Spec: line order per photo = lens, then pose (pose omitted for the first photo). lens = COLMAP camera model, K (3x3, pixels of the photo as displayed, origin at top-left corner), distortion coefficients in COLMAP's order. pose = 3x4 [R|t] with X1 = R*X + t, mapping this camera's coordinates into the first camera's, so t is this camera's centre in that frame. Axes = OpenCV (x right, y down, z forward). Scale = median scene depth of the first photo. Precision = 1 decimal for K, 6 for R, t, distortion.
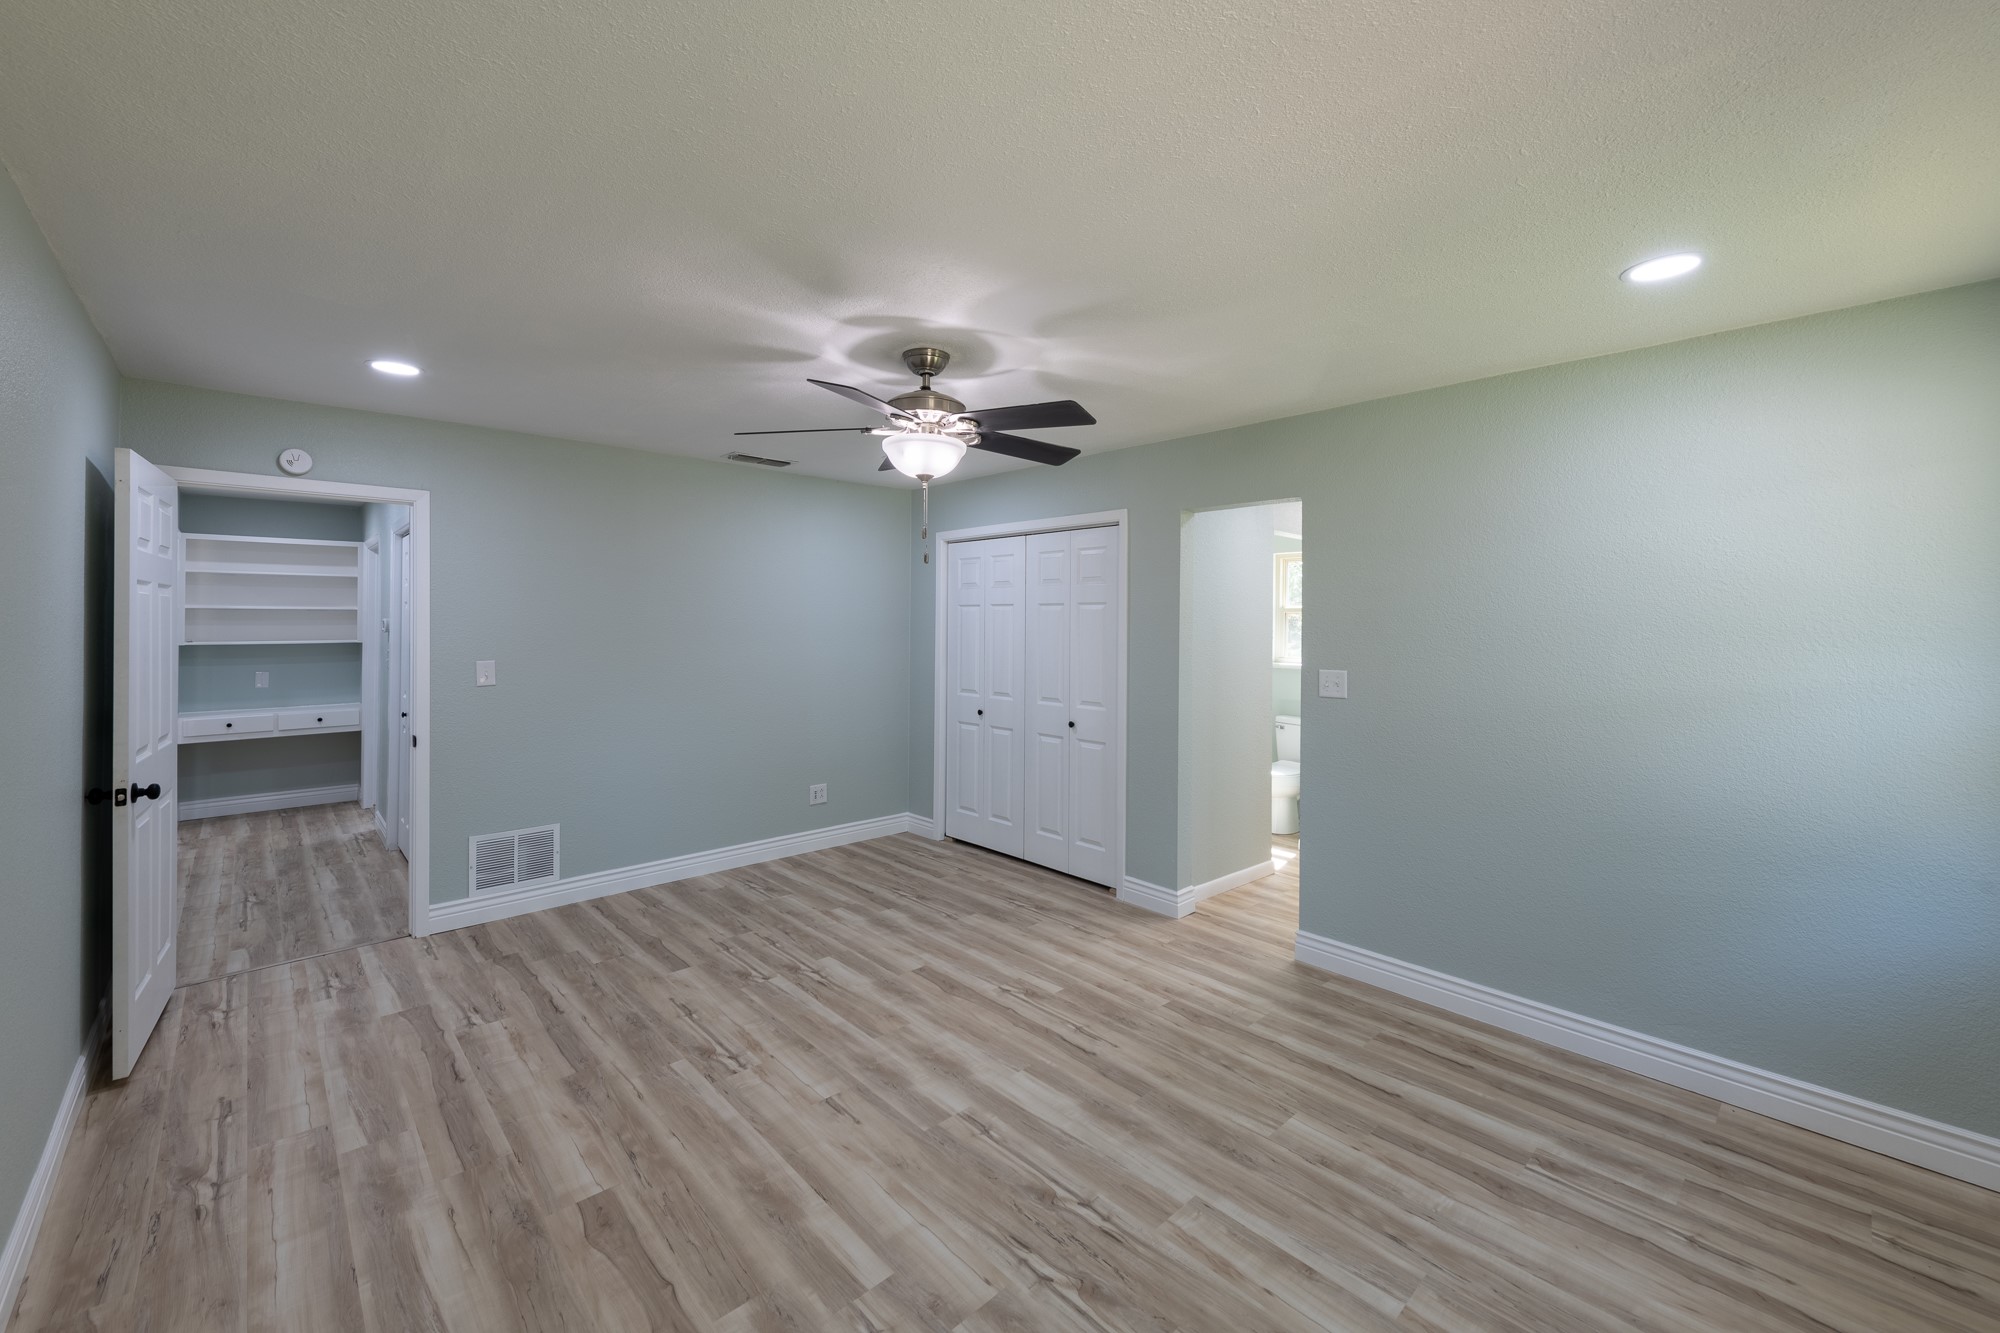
lens RADIAL K [[806.5, 0, 1009.3], [0, 806.5, 627.1], [0, 0, 1]] dist [0.016614, -0.005228]
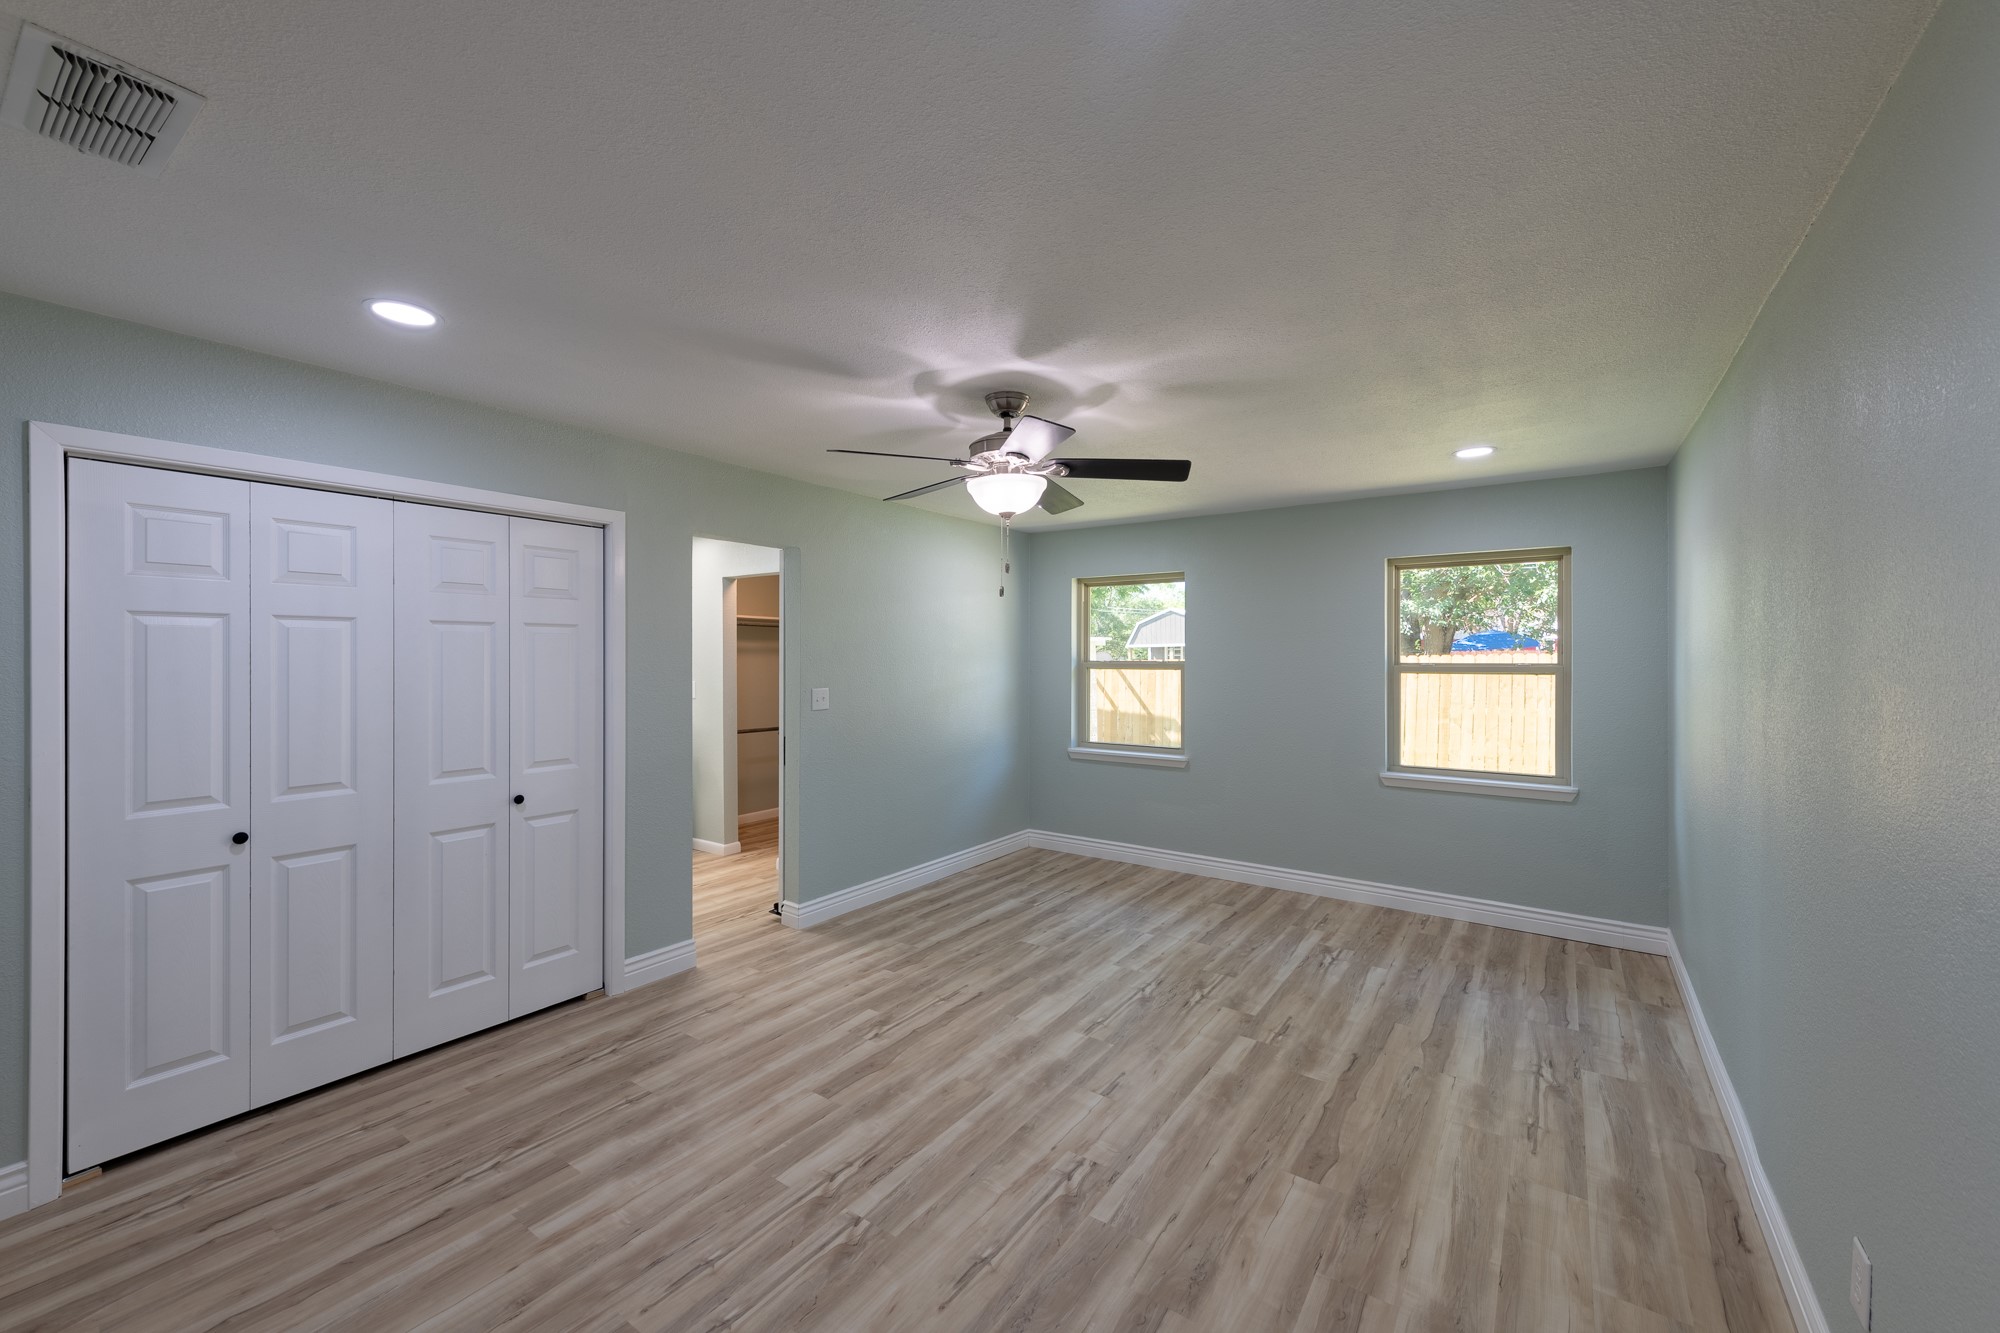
lens RADIAL K [[785.0, 0, 1000.8], [0, 785.0, 655.4], [0, 0, 1]] dist [0.016068, -0.005165]
pose [[-0.200292, -0.008711, 0.979698, -1.122720], [0.002896, 0.999951, 0.009483, -0.012789], [-0.979732, 0.004736, -0.200257, 1.233916]]
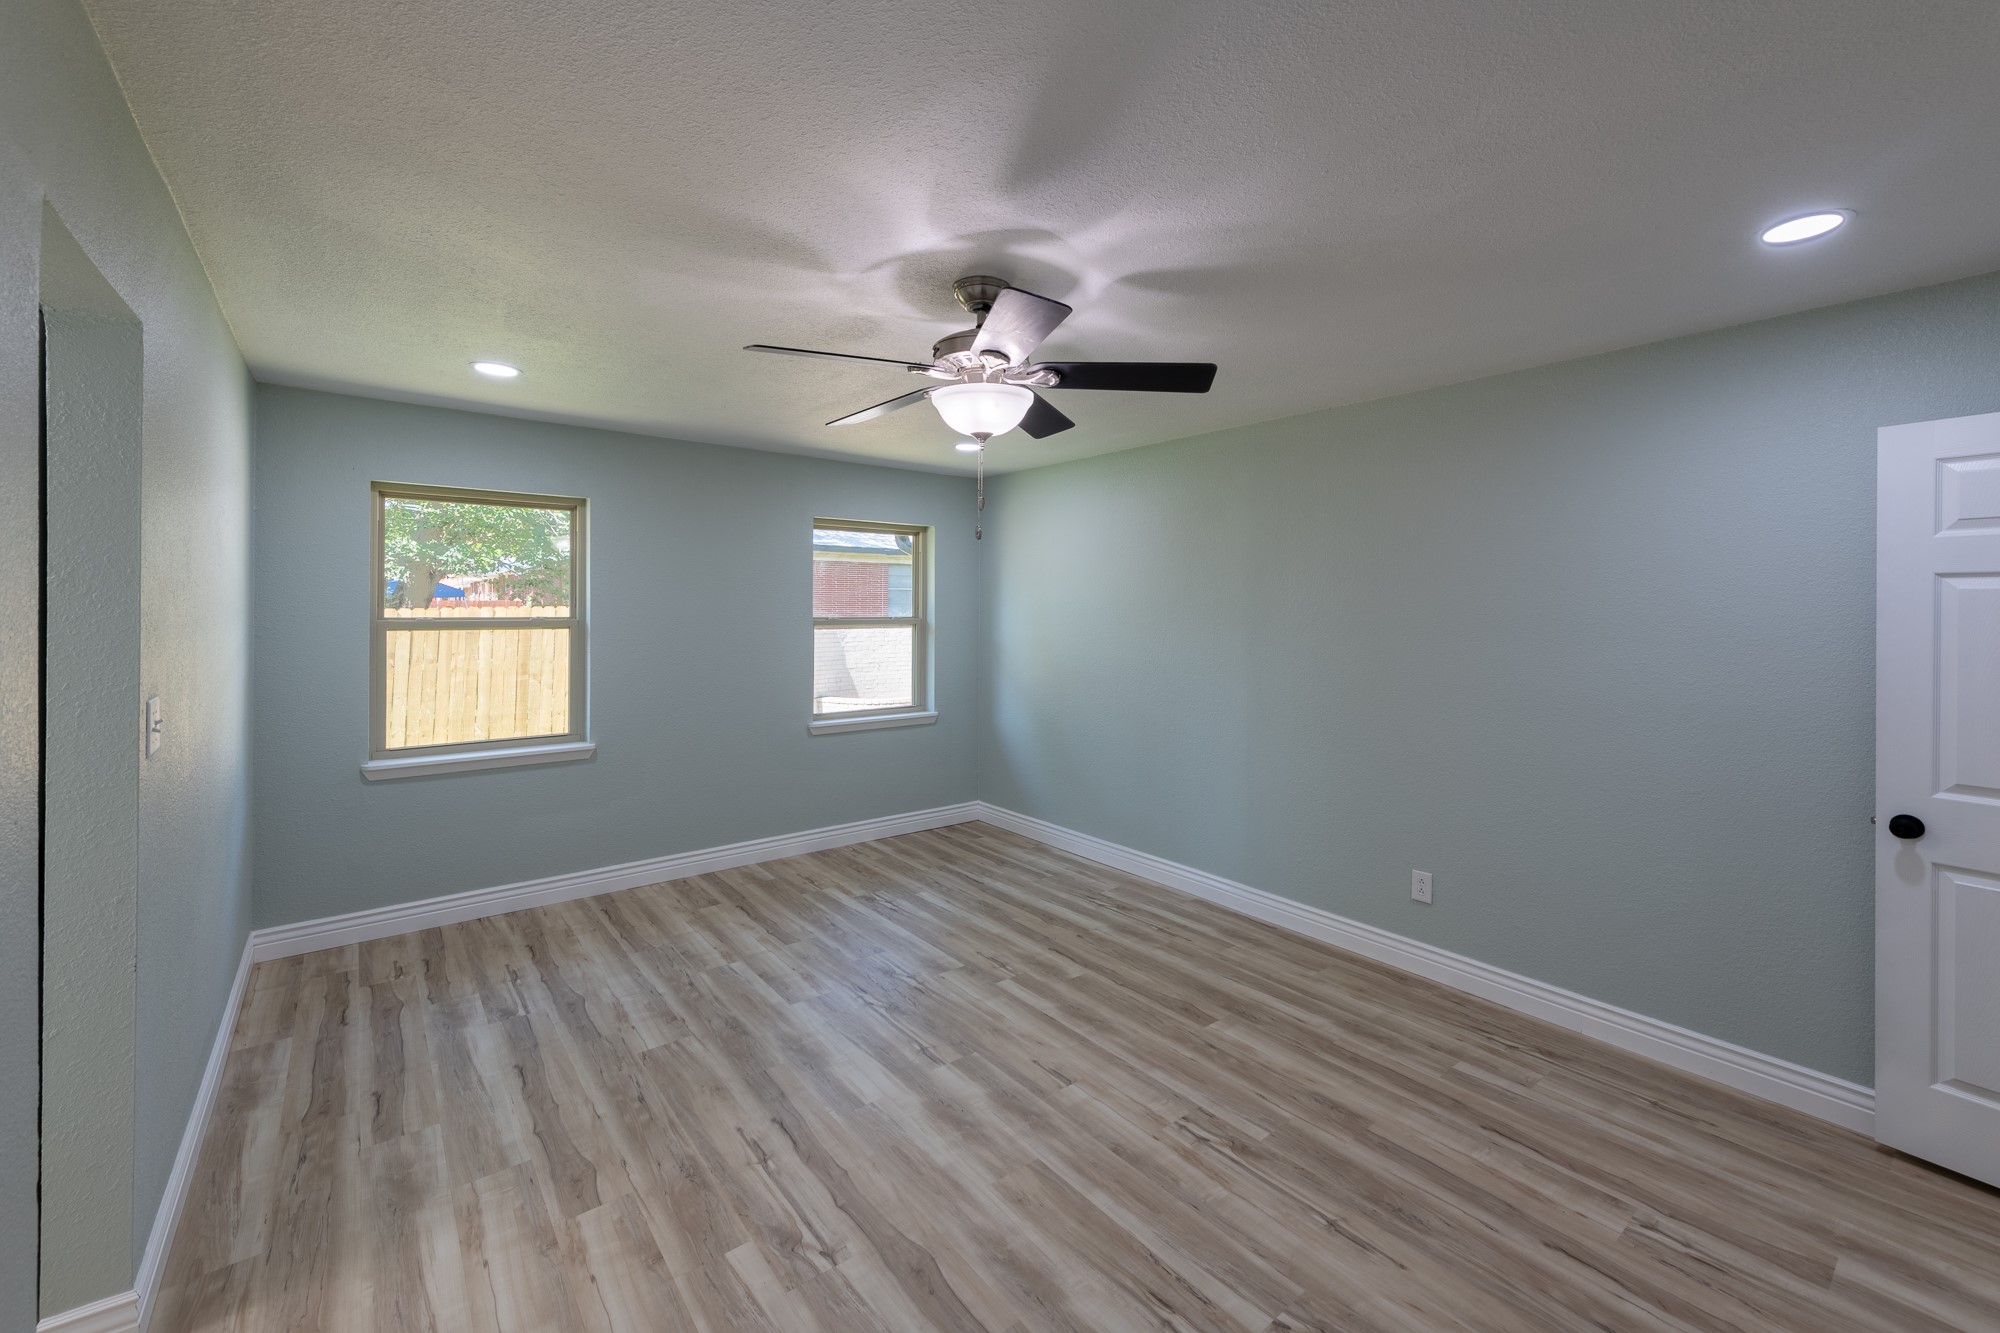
lens RADIAL K [[801.6, 0, 1005.4], [0, 801.6, 609.4], [0, 0, 1]] dist [0.014720, -0.005231]
pose [[-0.996221, -0.012896, 0.085887, -0.204686], [-0.012450, 0.999906, 0.005737, -0.013319], [-0.085953, 0.004646, -0.996288, 1.844562]]
